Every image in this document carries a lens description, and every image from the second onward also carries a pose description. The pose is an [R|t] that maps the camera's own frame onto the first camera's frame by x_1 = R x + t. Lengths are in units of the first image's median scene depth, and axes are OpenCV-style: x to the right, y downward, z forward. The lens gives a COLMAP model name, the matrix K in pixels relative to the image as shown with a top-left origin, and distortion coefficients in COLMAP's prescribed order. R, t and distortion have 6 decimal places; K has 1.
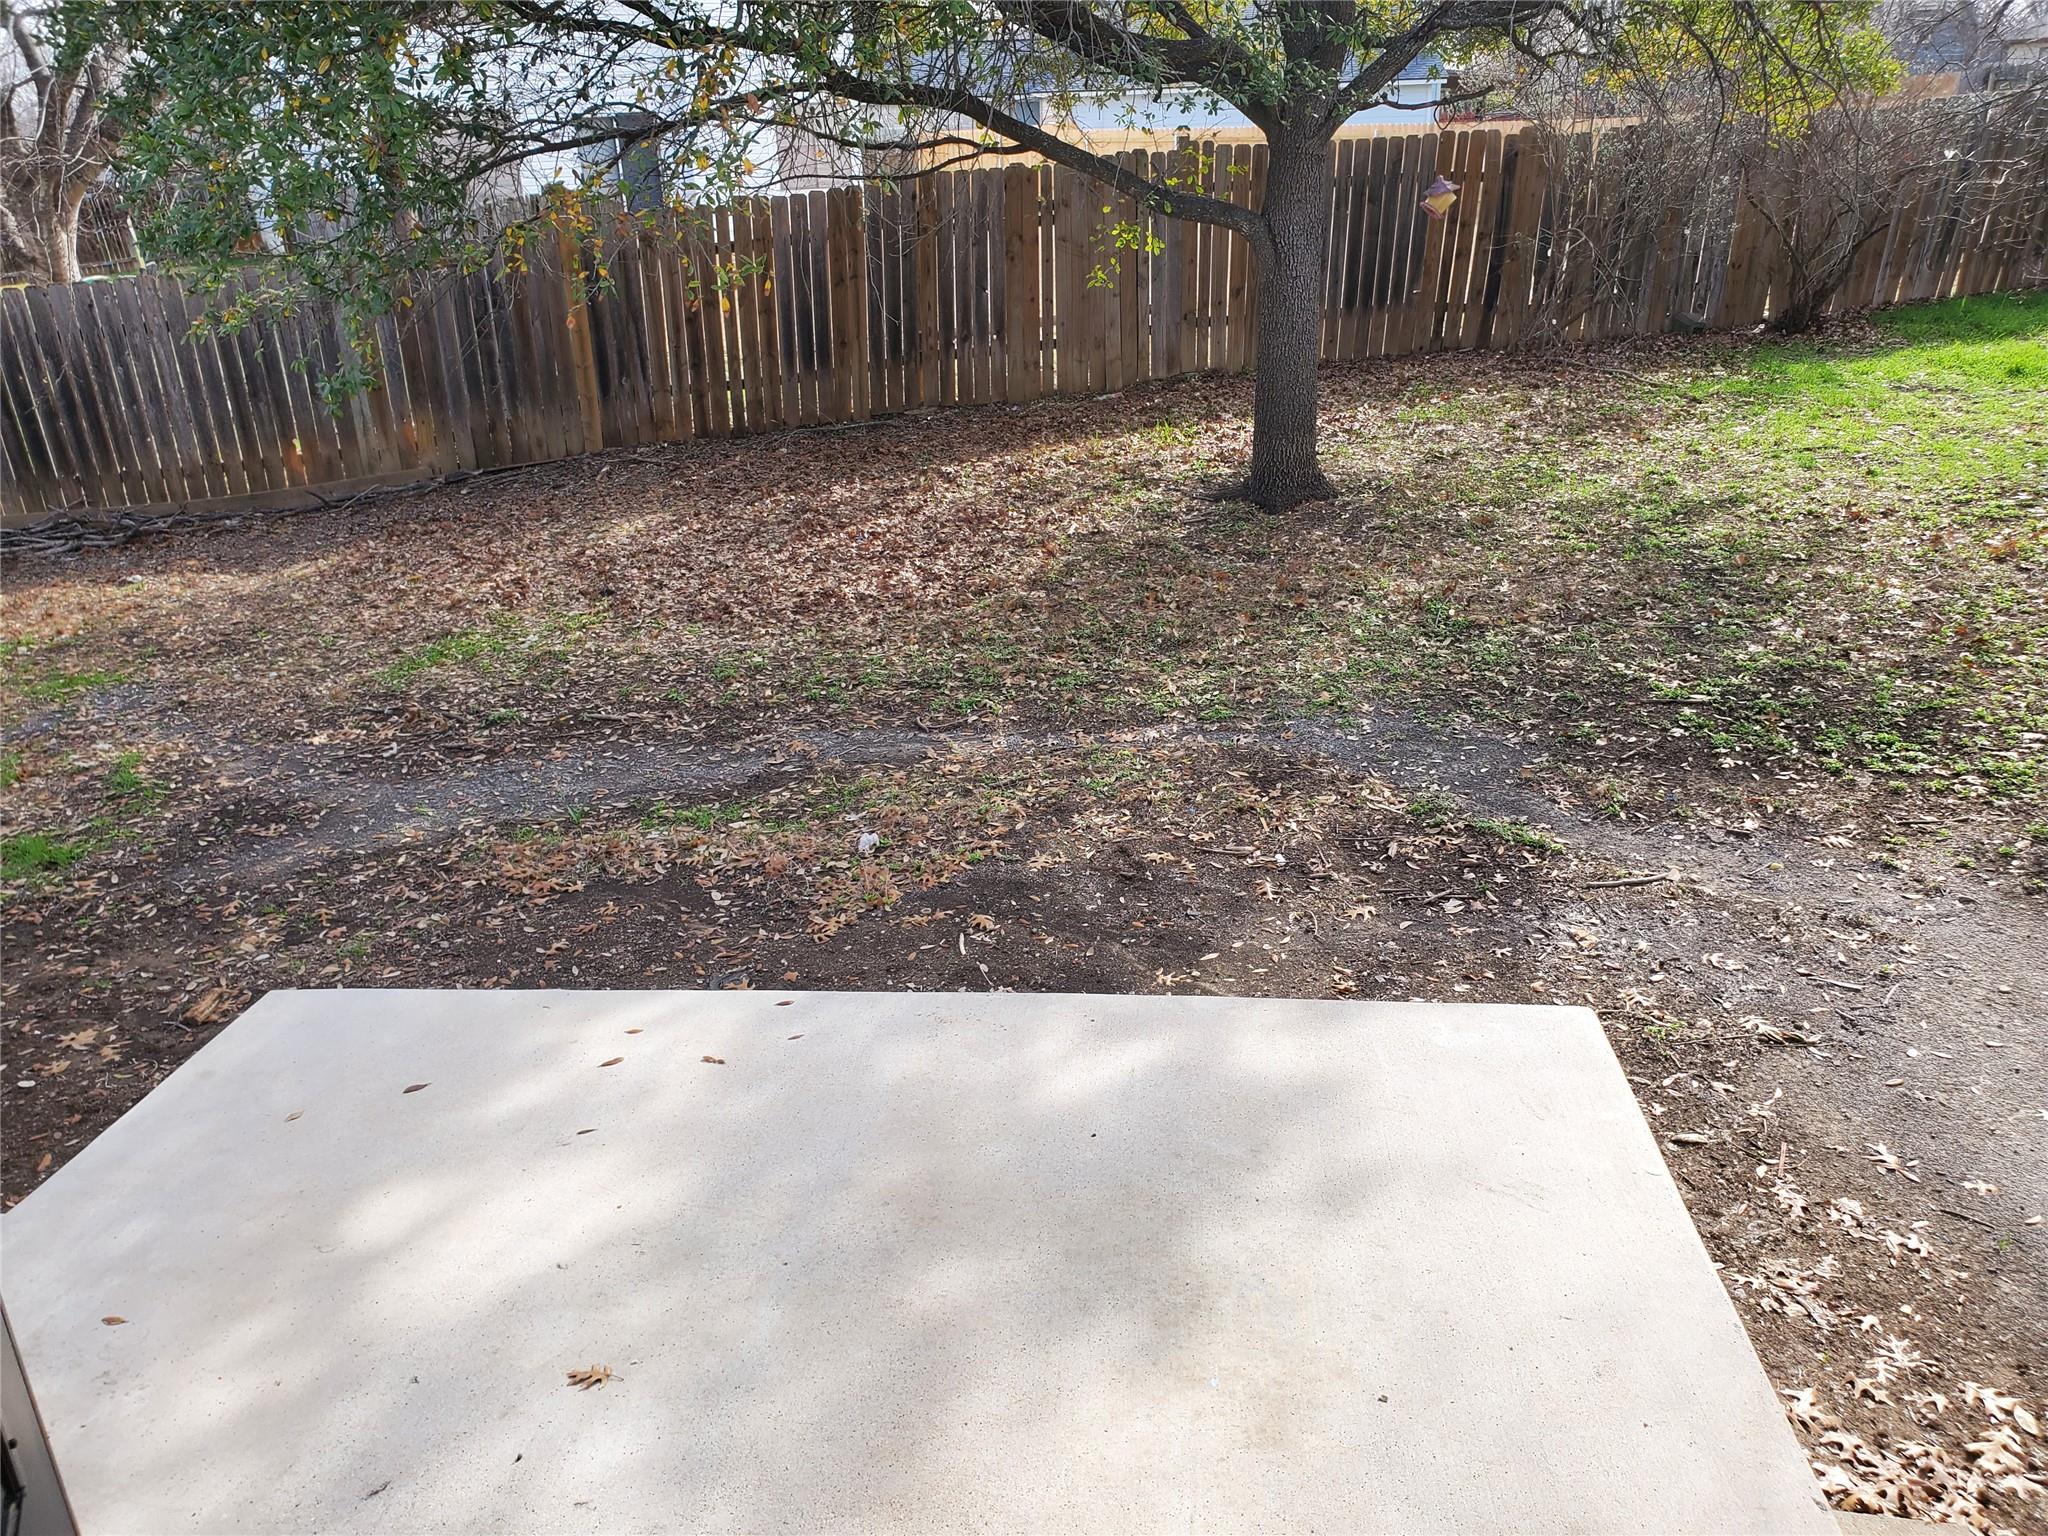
lens RADIAL K [[1579.5, 0, 1024.0], [0, 1579.5, 768.0], [0, 0, 1]] dist [0.010150, -0.001729]
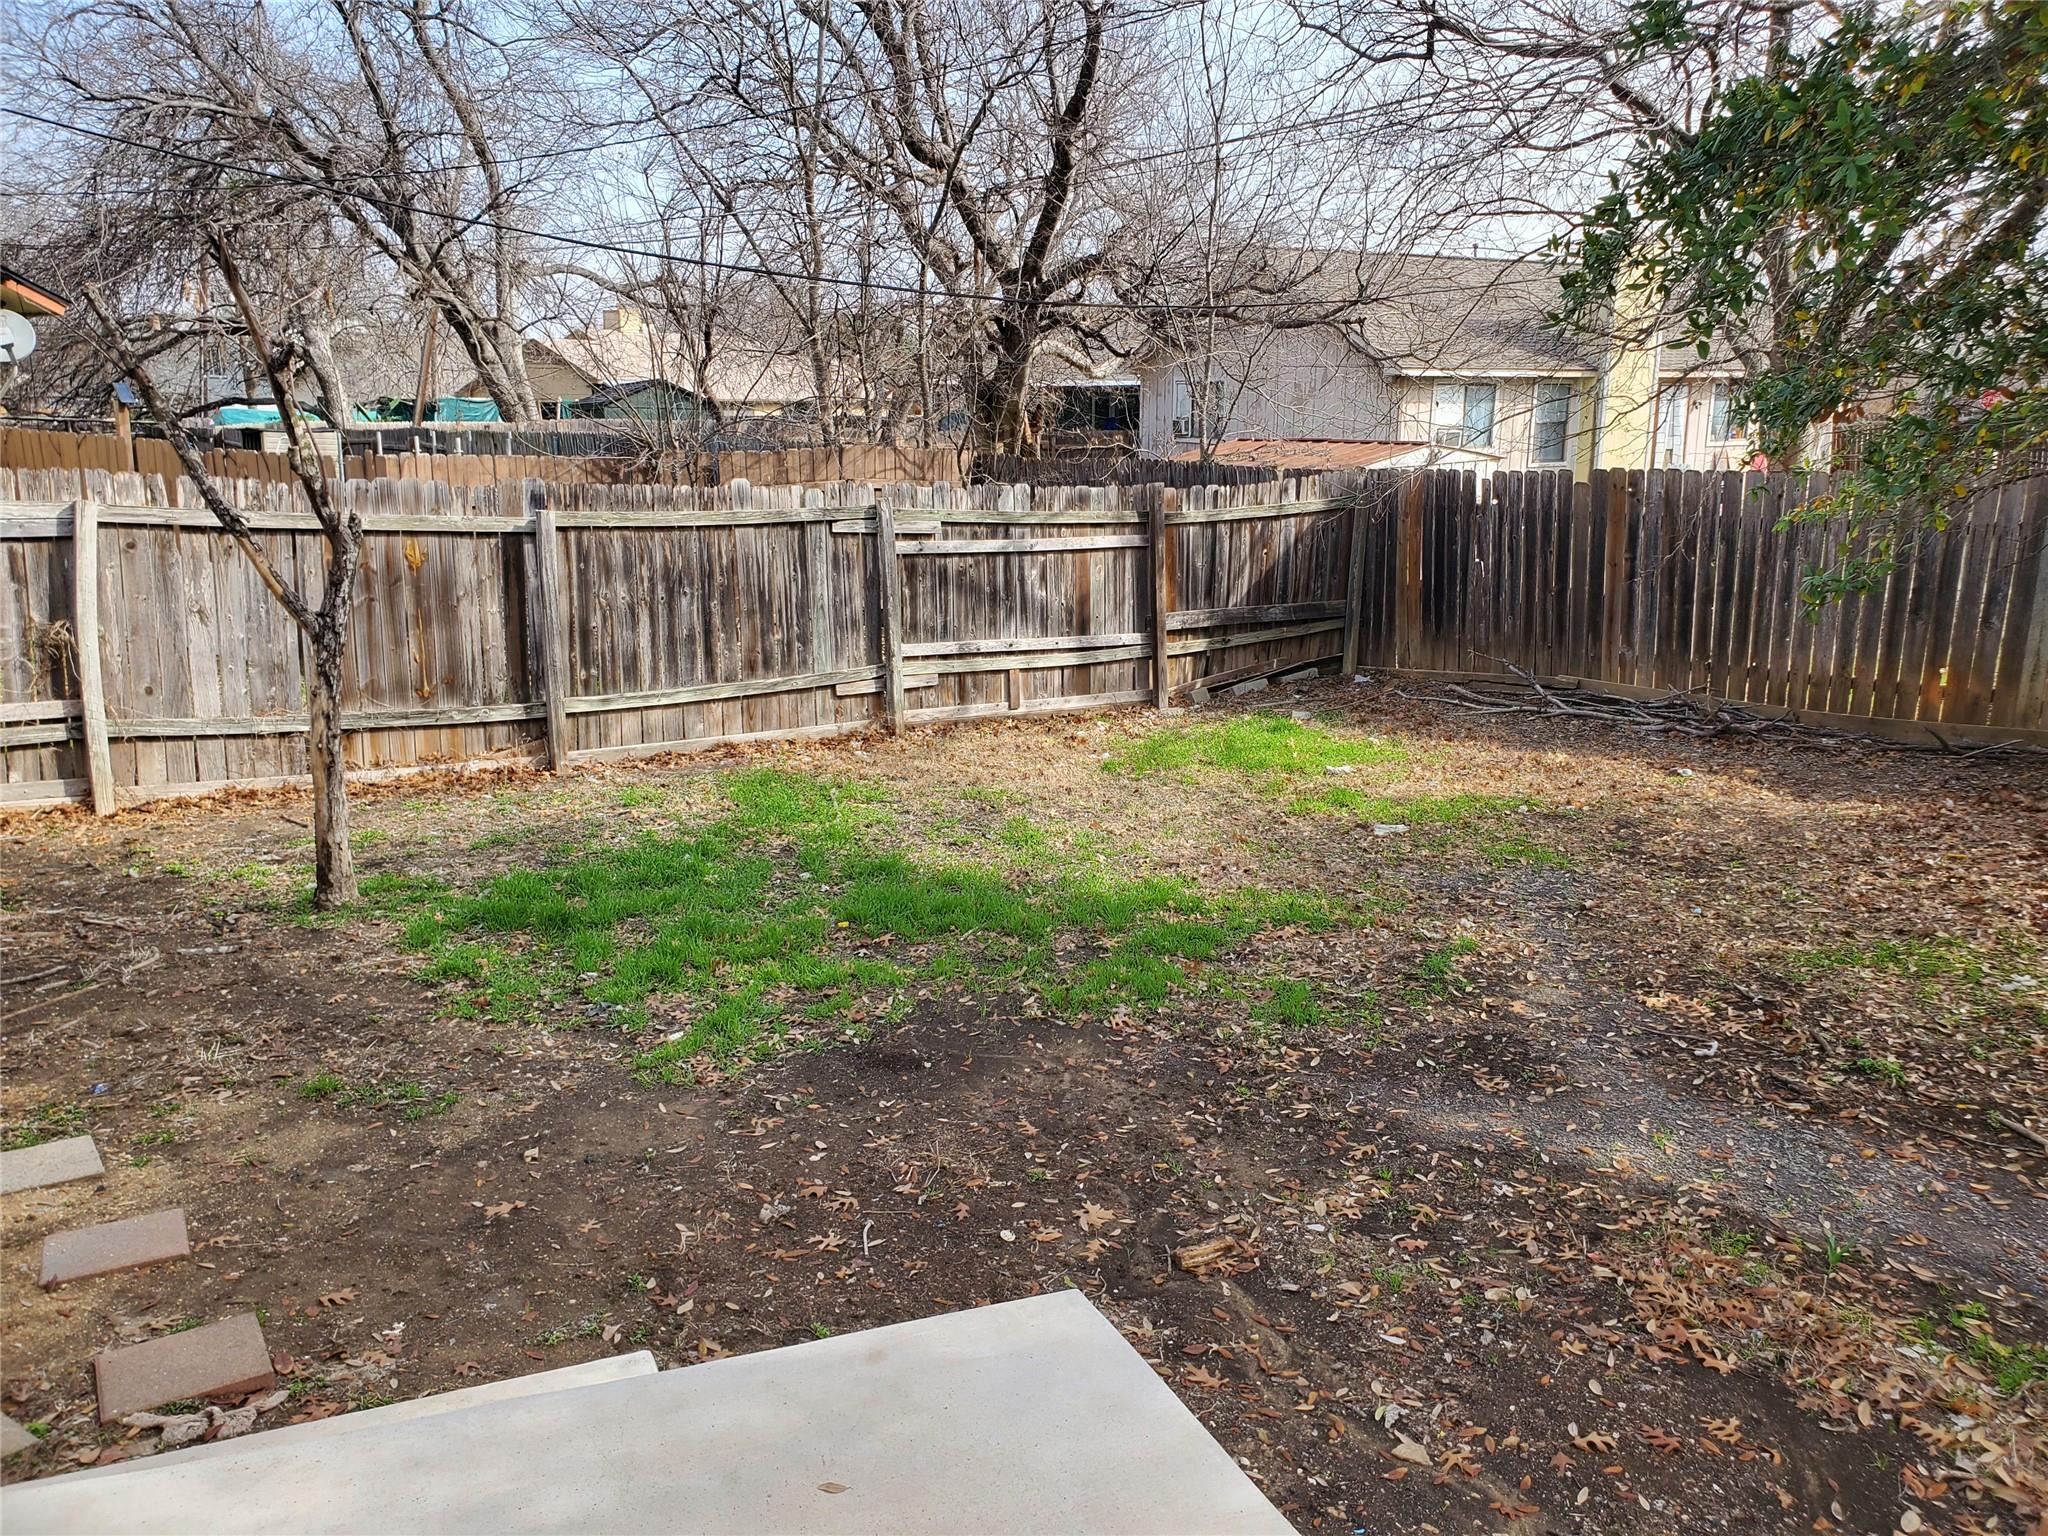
lens RADIAL K [[1579.5, 0, 1024.0], [0, 1579.5, 768.0], [0, 0, 1]] dist [0.010150, -0.001729]
pose [[0.496141, 0.244215, -0.833189, 0.048260], [-0.352638, 0.933592, 0.063659, -0.086860], [0.793405, 0.262230, 0.549312, 0.351493]]
